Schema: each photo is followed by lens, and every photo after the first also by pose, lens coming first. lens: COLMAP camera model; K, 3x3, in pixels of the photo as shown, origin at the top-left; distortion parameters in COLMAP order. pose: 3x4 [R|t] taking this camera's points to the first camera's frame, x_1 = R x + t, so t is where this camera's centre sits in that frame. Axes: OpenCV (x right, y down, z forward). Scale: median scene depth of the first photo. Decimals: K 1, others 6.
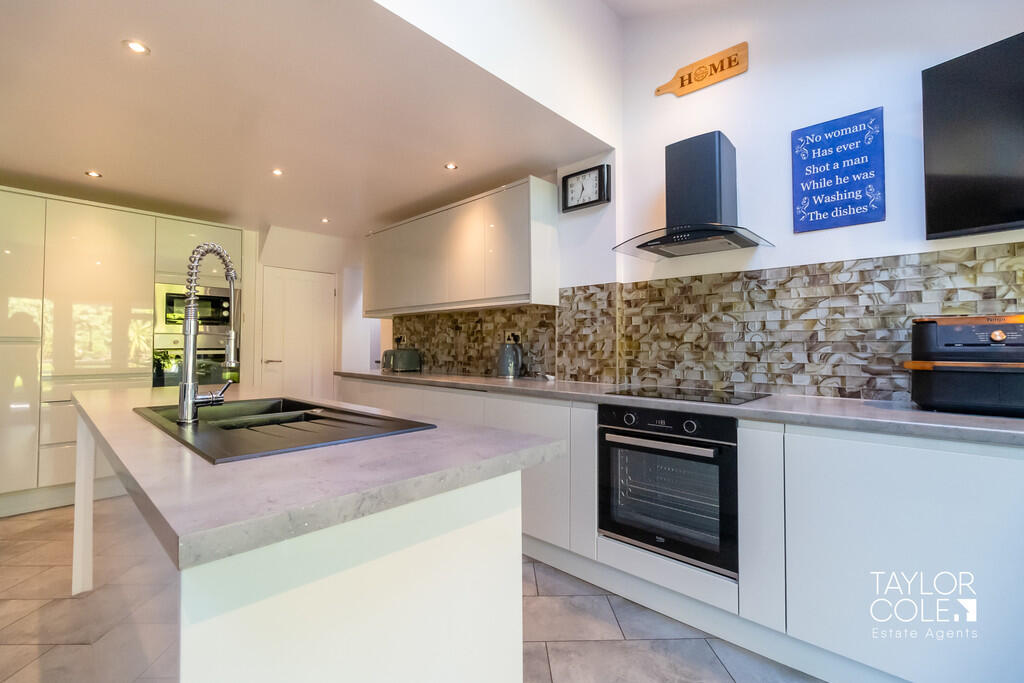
lens RADIAL K [[445.8, 0, 505.3], [0, 445.8, 332.8], [0, 0, 1]] dist [-0.006233, -0.000404]
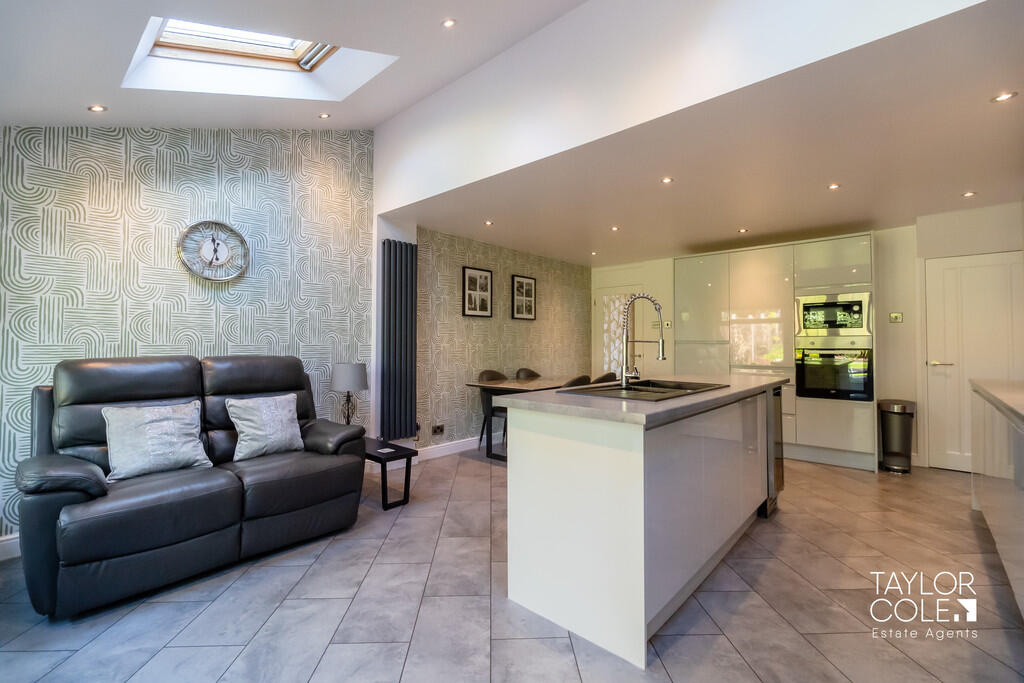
lens RADIAL K [[445.8, 0, 509.8], [0, 445.8, 339.7], [0, 0, 1]] dist [-0.006233, -0.000404]
pose [[0.021933, -0.010458, -0.999705, 0.620179], [0.029056, 0.999530, -0.009818, -0.001635], [0.999337, -0.028832, 0.022227, 0.203095]]
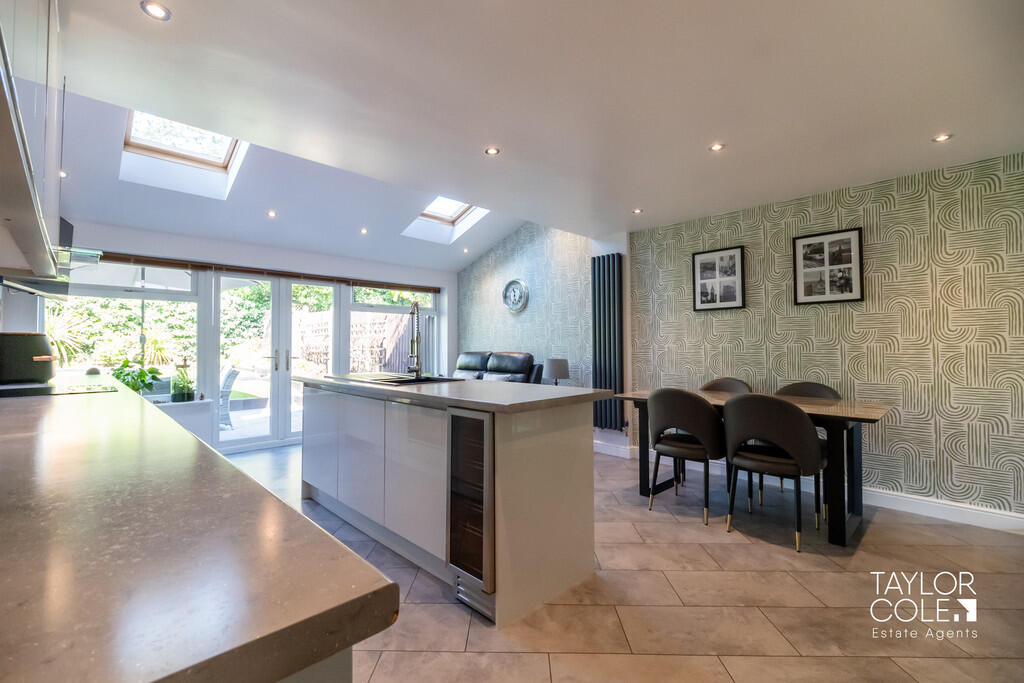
lens RADIAL K [[445.8, 0, 500.5], [0, 445.8, 339.7], [0, 0, 1]] dist [-0.006233, -0.000404]
pose [[-0.998866, 0.003173, 0.047514, -0.619765], [0.000898, 0.998855, -0.047832, 0.050228], [-0.047612, -0.047735, -0.997725, 1.652245]]
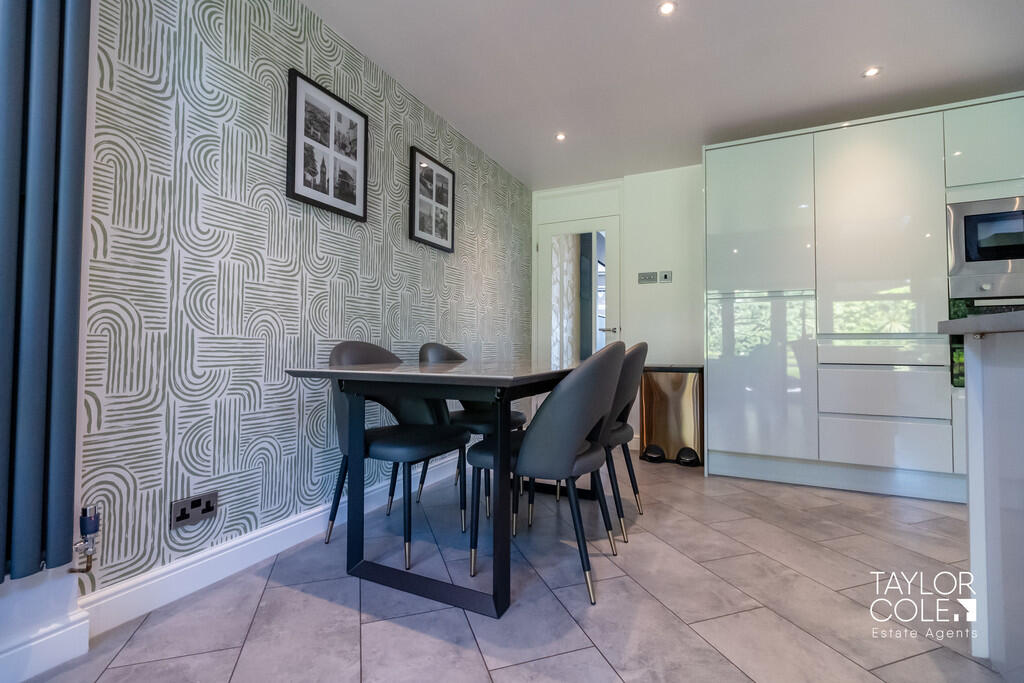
lens RADIAL K [[445.8, 0, 511.0], [0, 445.8, 333.9], [0, 0, 1]] dist [-0.006233, -0.000404]
pose [[0.304303, -0.027956, -0.952165, -0.452805], [0.023369, 0.999488, -0.021877, 0.119000], [0.952289, -0.015594, 0.304801, 0.172143]]
